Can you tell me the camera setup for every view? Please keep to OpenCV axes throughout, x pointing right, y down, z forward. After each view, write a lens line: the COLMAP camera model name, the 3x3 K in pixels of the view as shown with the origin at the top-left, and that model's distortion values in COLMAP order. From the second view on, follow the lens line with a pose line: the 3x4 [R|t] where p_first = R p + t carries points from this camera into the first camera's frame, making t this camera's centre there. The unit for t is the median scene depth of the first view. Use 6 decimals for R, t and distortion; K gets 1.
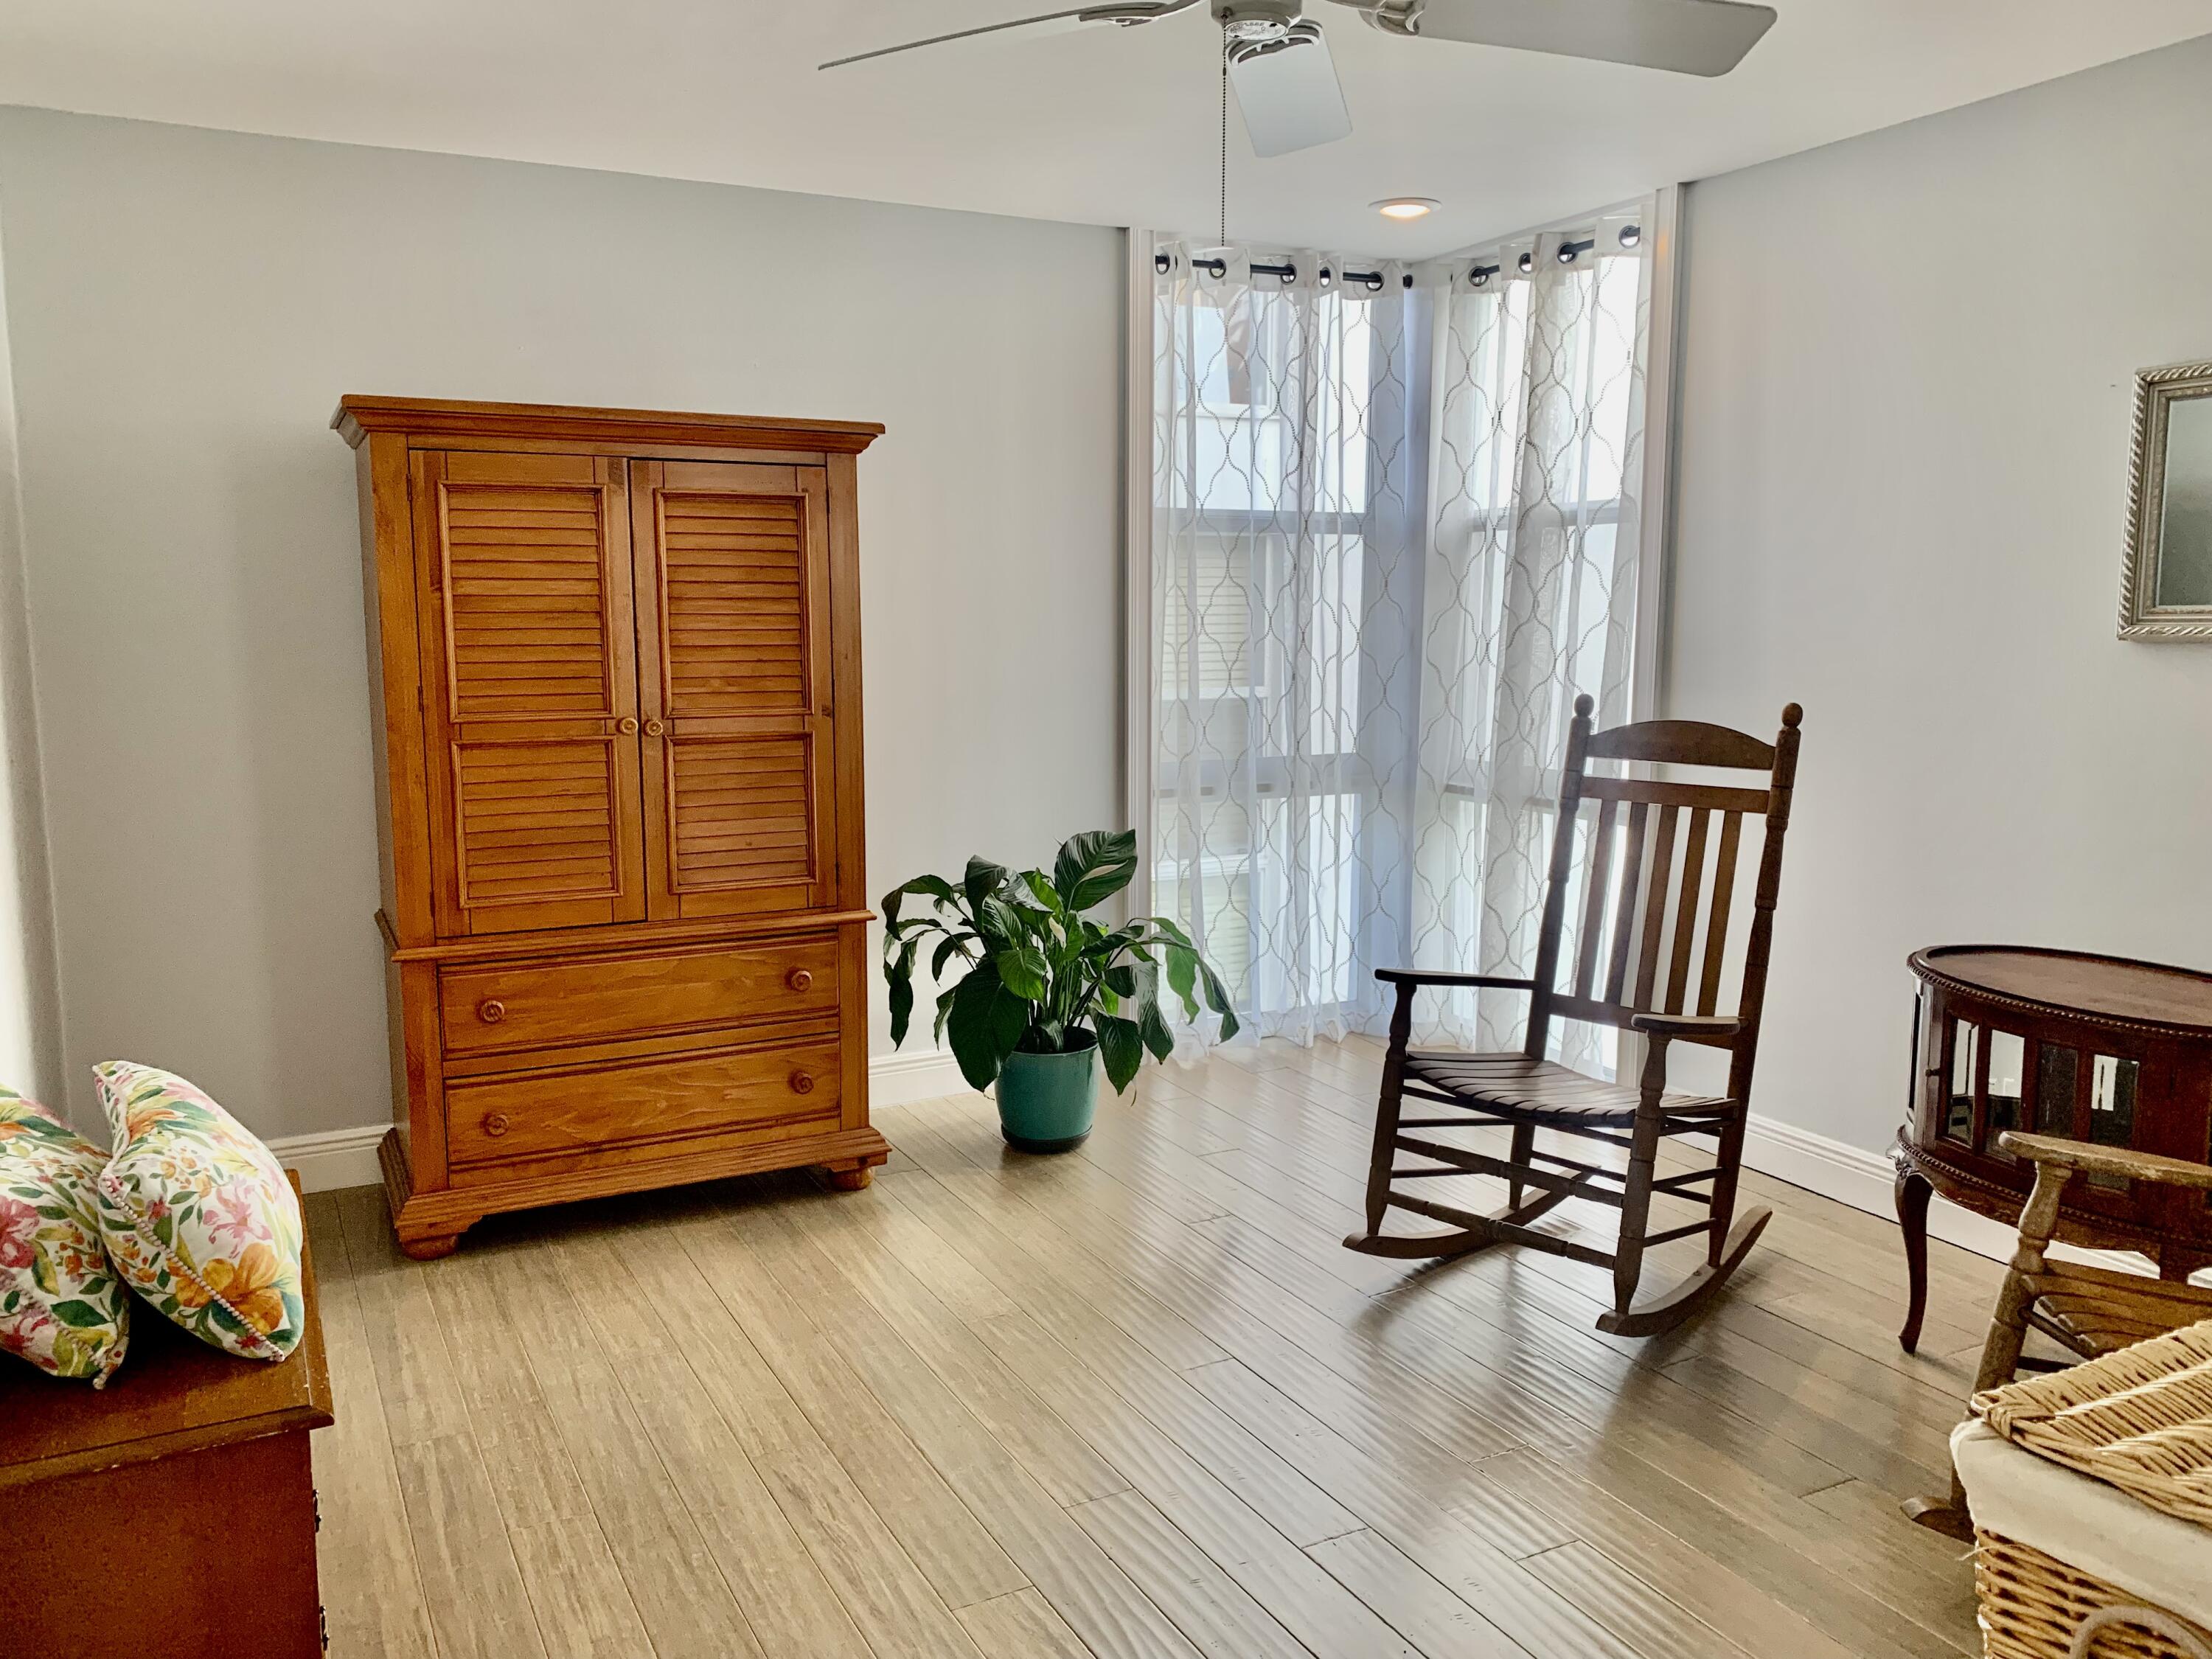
lens RADIAL K [[1712.1, 0, 1114.4], [0, 1712.1, 834.5], [0, 0, 1]] dist [0.059471, -0.080735]
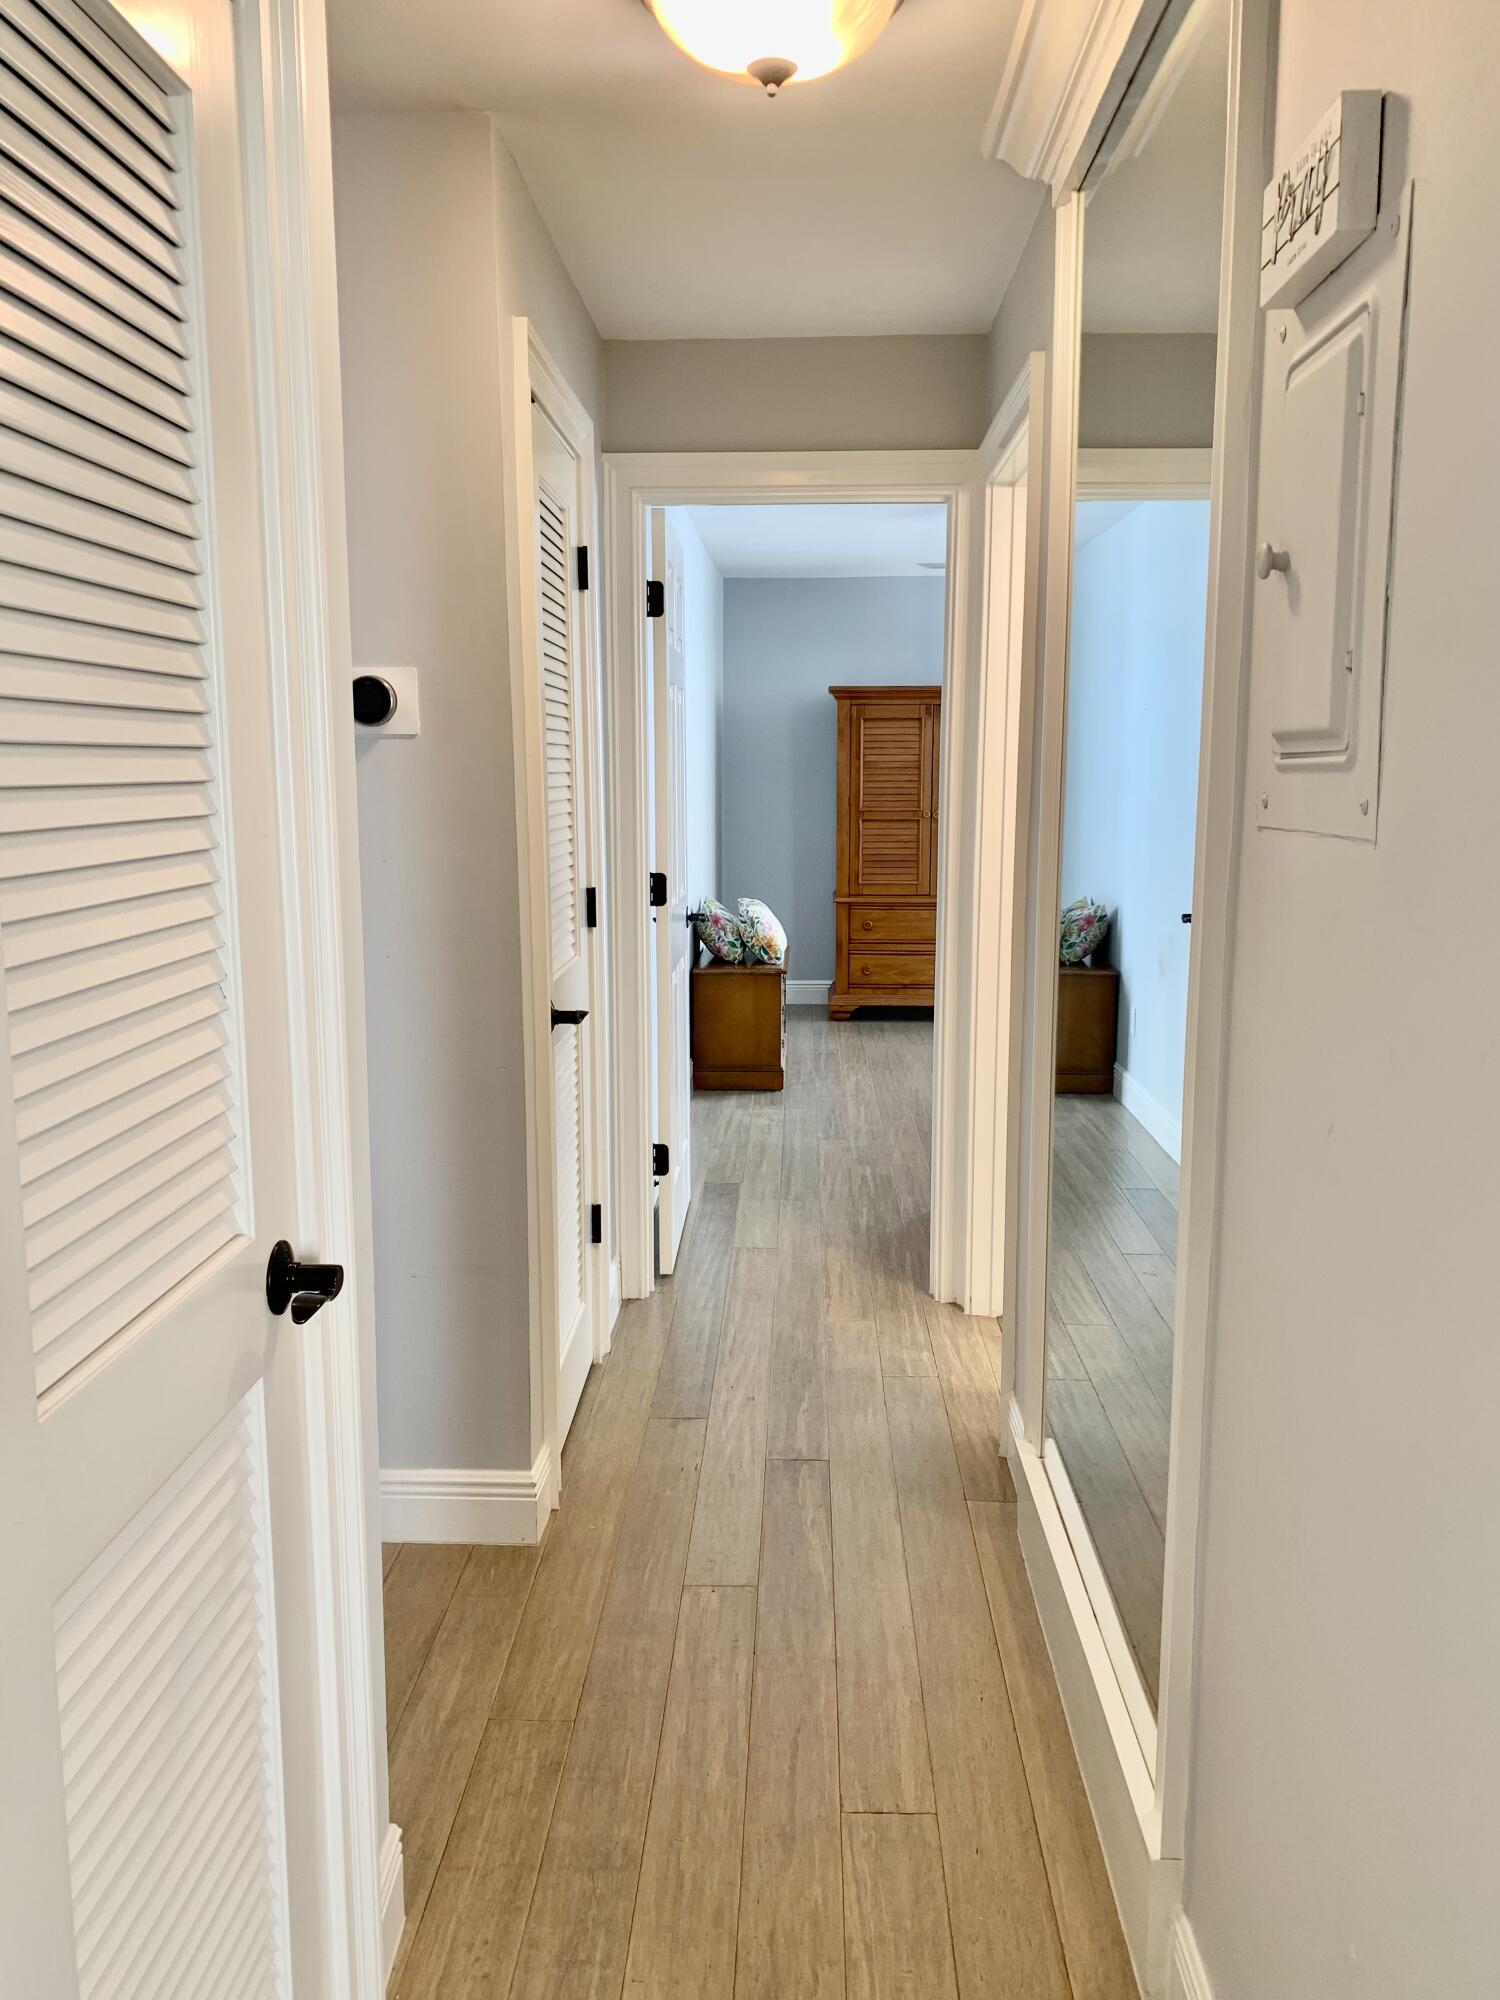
lens RADIAL K [[1548.0, 0, 750.0], [0, 1548.0, 1000.0], [0, 0, 1]] dist [0.059471, -0.080735]
pose [[0.869008, 0.073952, -0.489240, 0.611759], [-0.064351, 0.997262, 0.036440, 0.139835], [0.490596, -0.000183, 0.871387, -1.073501]]
